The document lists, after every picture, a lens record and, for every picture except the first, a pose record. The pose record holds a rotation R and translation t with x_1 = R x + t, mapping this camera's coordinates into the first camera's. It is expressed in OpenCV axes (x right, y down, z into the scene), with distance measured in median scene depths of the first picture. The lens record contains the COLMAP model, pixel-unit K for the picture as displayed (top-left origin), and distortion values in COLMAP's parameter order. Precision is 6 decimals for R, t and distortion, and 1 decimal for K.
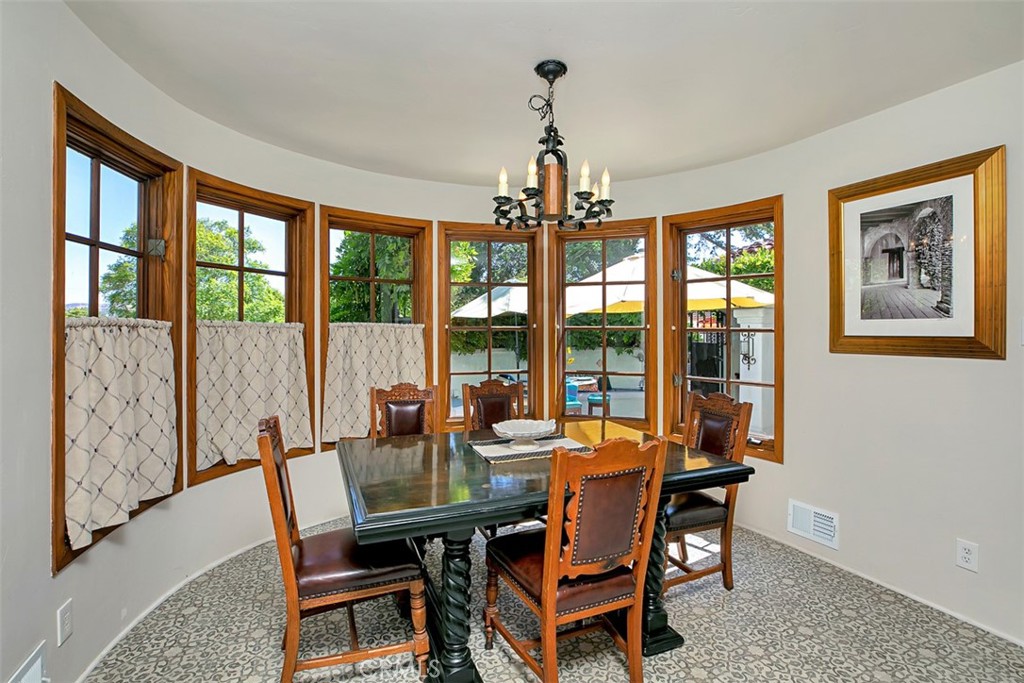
lens RADIAL K [[488.2, 0, 512.7], [0, 488.2, 330.9], [0, 0, 1]] dist [0.000520, 0.000065]
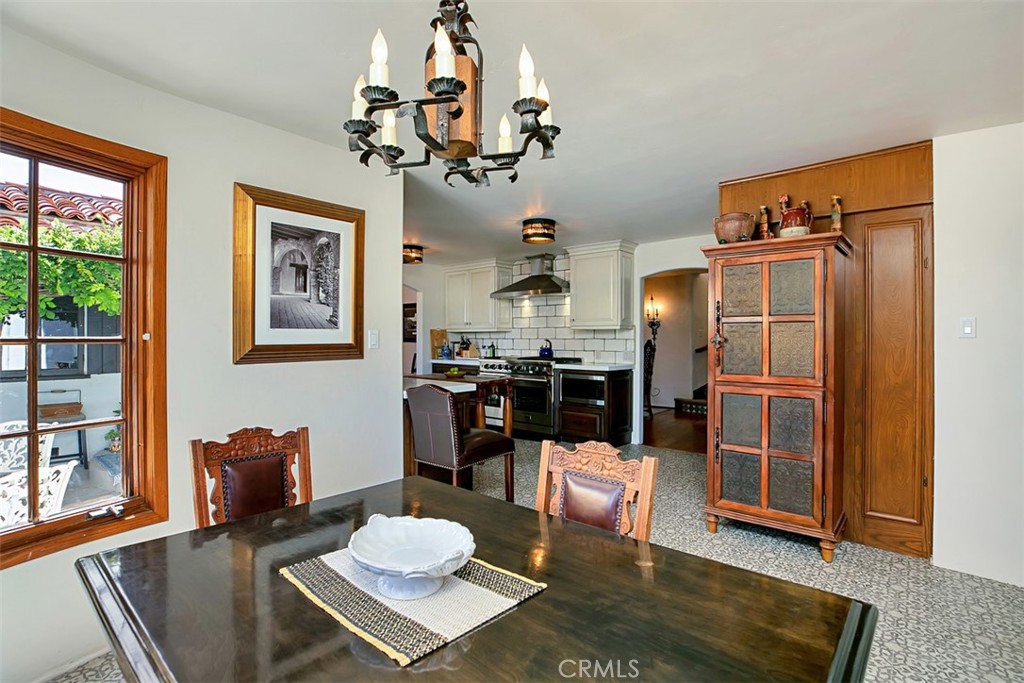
lens RADIAL K [[488.2, 0, 512.7], [0, 488.2, 330.9], [0, 0, 1]] dist [0.000520, 0.000065]
pose [[-0.413873, -0.002432, 0.910331, -0.414173], [-0.003812, 0.999992, 0.000939, -0.022428], [-0.910326, -0.003081, -0.413880, 1.011909]]
